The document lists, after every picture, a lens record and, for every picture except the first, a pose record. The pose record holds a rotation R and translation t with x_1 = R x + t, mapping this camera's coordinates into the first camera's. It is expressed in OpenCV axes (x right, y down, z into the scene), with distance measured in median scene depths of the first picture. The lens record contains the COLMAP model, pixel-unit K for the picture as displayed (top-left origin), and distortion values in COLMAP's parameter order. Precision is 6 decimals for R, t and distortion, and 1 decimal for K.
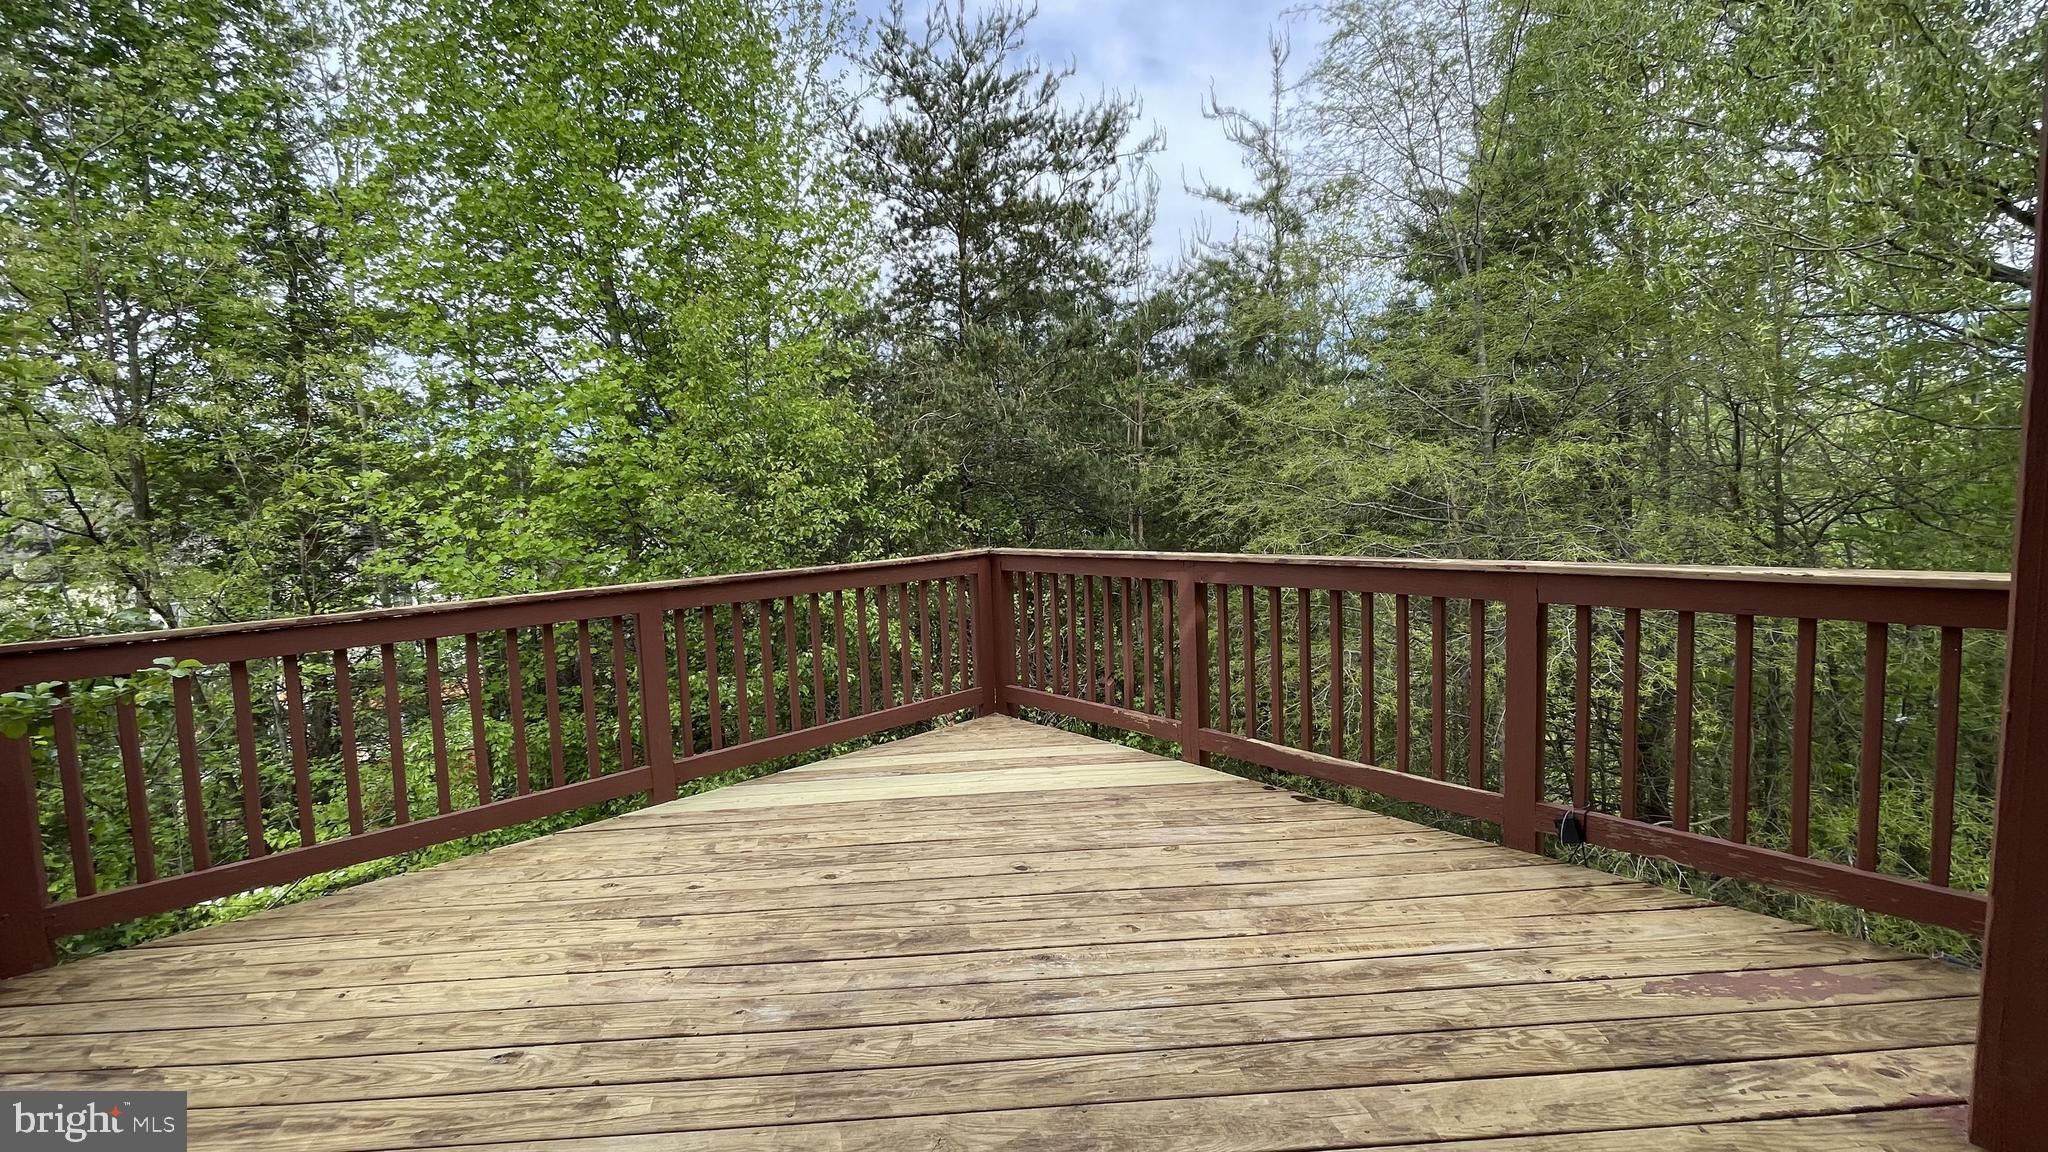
lens RADIAL K [[825.7, 0, 1026.5], [0, 825.7, 579.0], [0, 0, 1]] dist [0.000328, -0.000585]
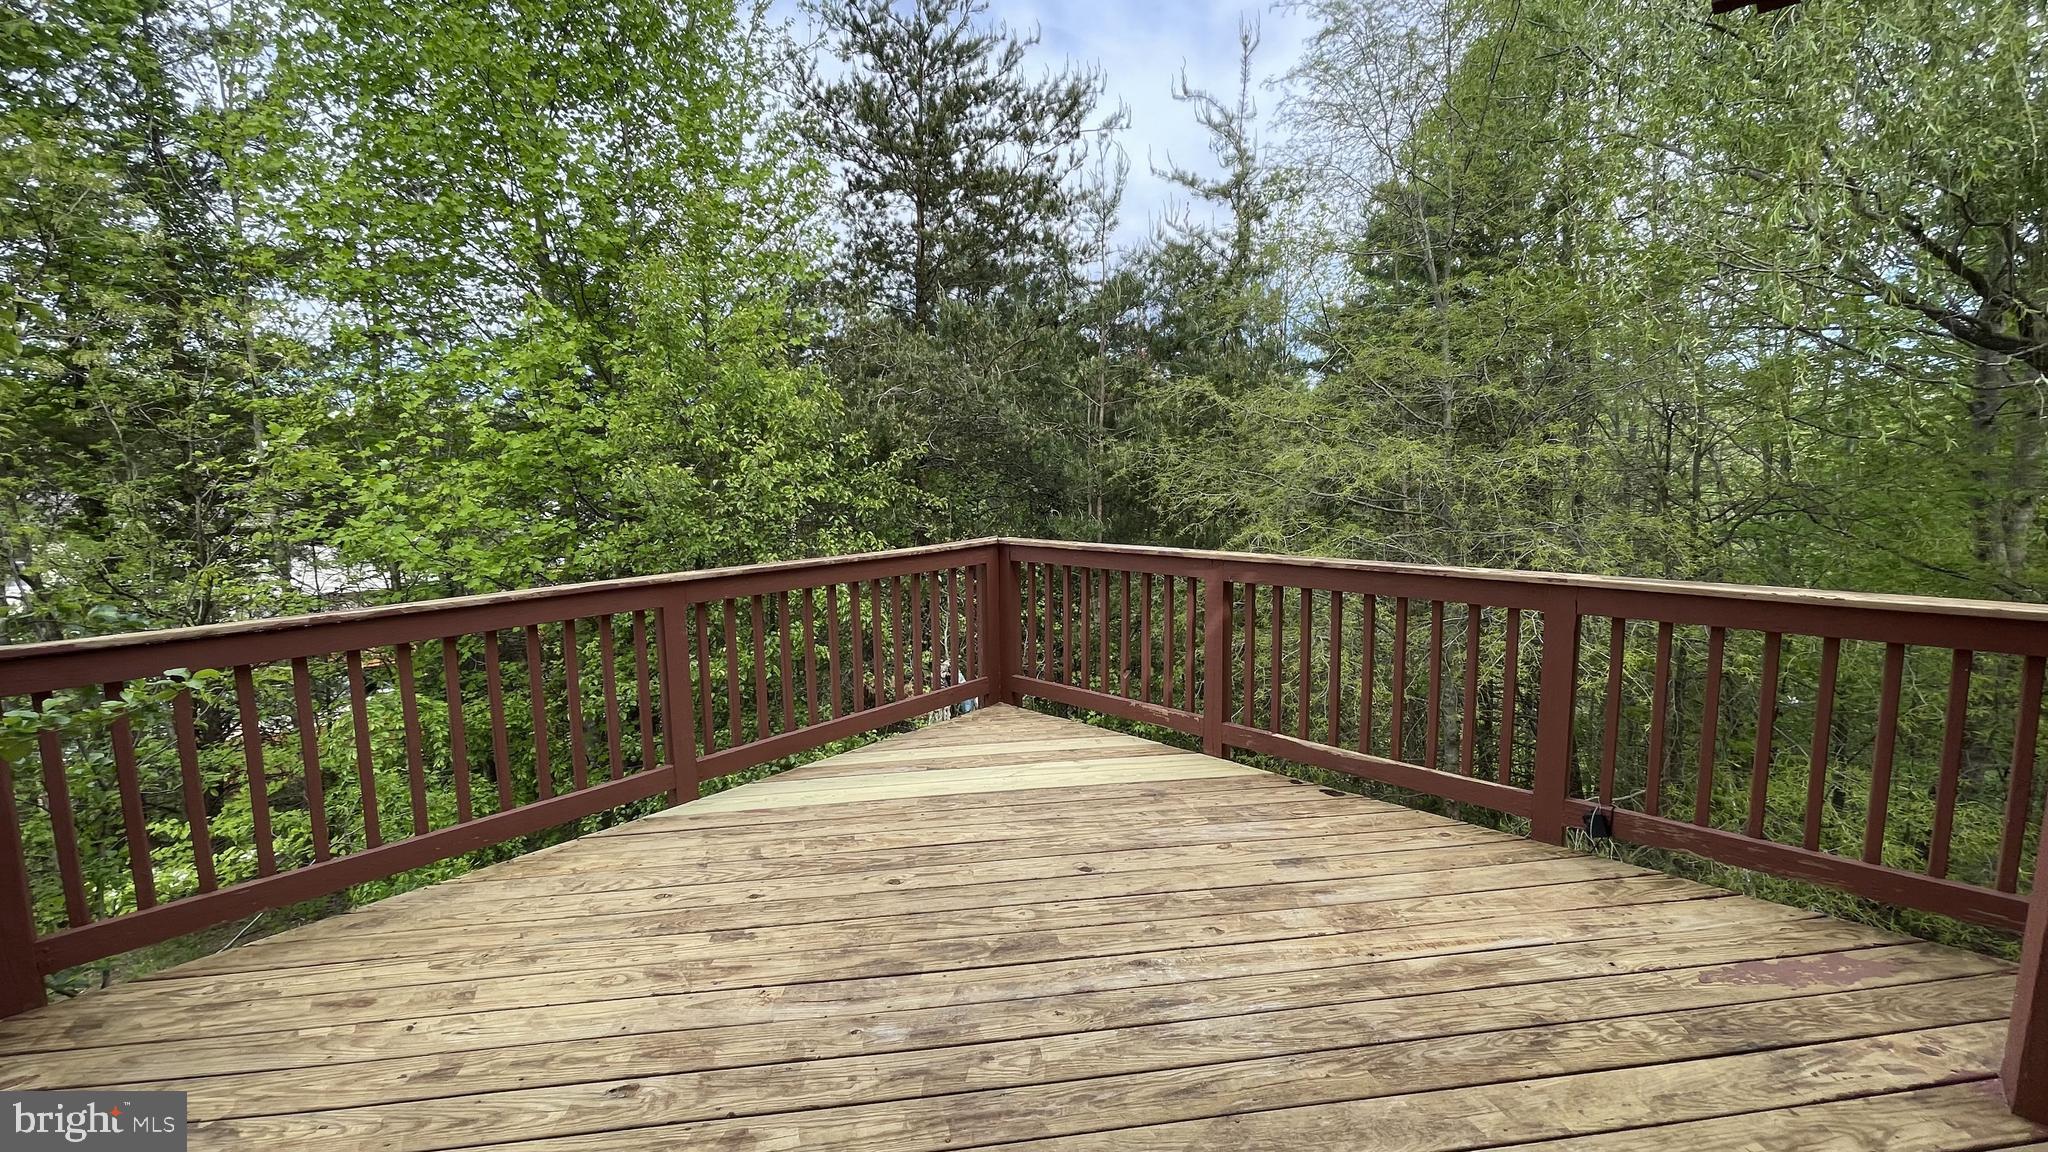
lens RADIAL K [[825.7, 0, 1029.2], [0, 825.7, 575.5], [0, 0, 1]] dist [0.000328, -0.000585]
pose [[0.995004, 0.013437, 0.098929, -0.141304], [-0.016692, 0.999344, 0.032147, -0.032635], [-0.098432, -0.033637, 0.994575, 0.008401]]
